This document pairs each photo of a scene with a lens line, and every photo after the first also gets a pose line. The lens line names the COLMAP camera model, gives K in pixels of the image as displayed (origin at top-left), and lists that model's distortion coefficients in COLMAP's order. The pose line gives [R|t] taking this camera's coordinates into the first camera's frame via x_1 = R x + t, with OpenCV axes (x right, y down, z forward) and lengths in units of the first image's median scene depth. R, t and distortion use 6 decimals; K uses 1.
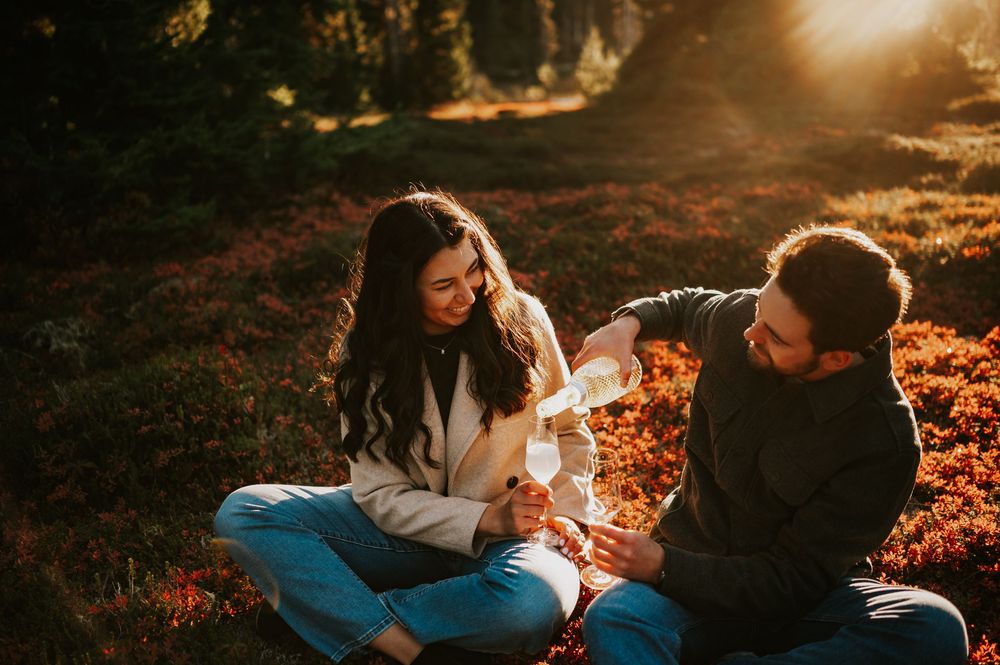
lens RADIAL K [[950.6, 0, 500.0], [0, 950.6, 332.5], [0, 0, 1]] dist [-0.044301, -0.003632]
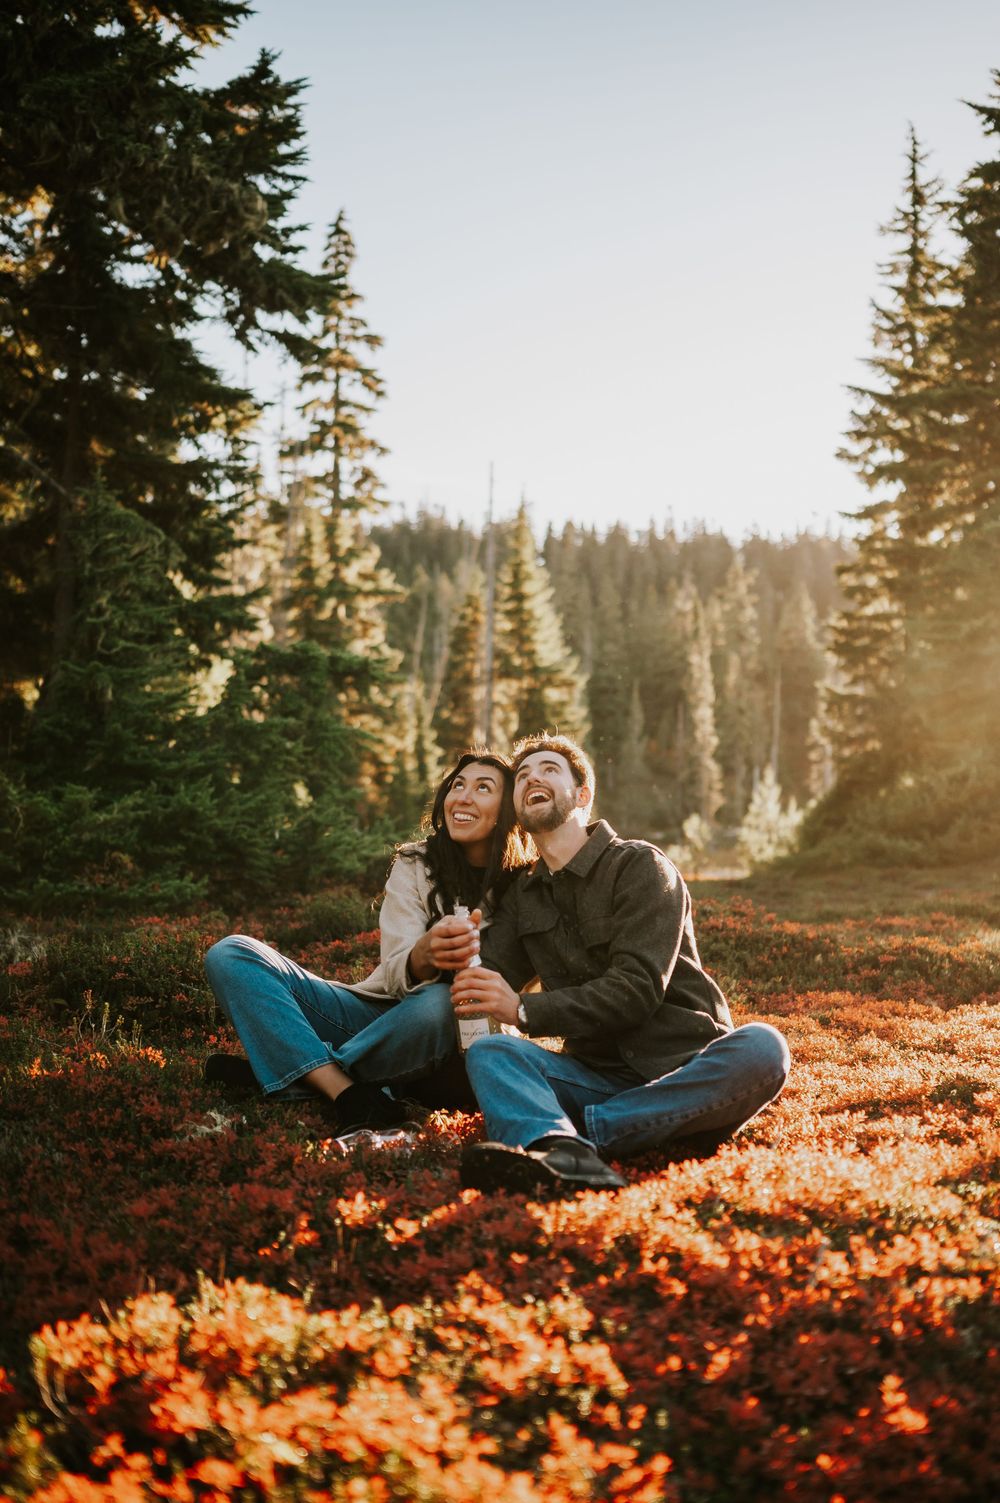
lens RADIAL K [[1534.4, 0, 500.0], [0, 1534.4, 751.5], [0, 0, 1]] dist [-0.025421, -0.009589]
pose [[0.992878, 0.052553, -0.106922, 0.061330], [-0.084799, 0.942116, -0.324386, 0.116027], [0.083685, 0.331143, 0.939862, -0.186625]]
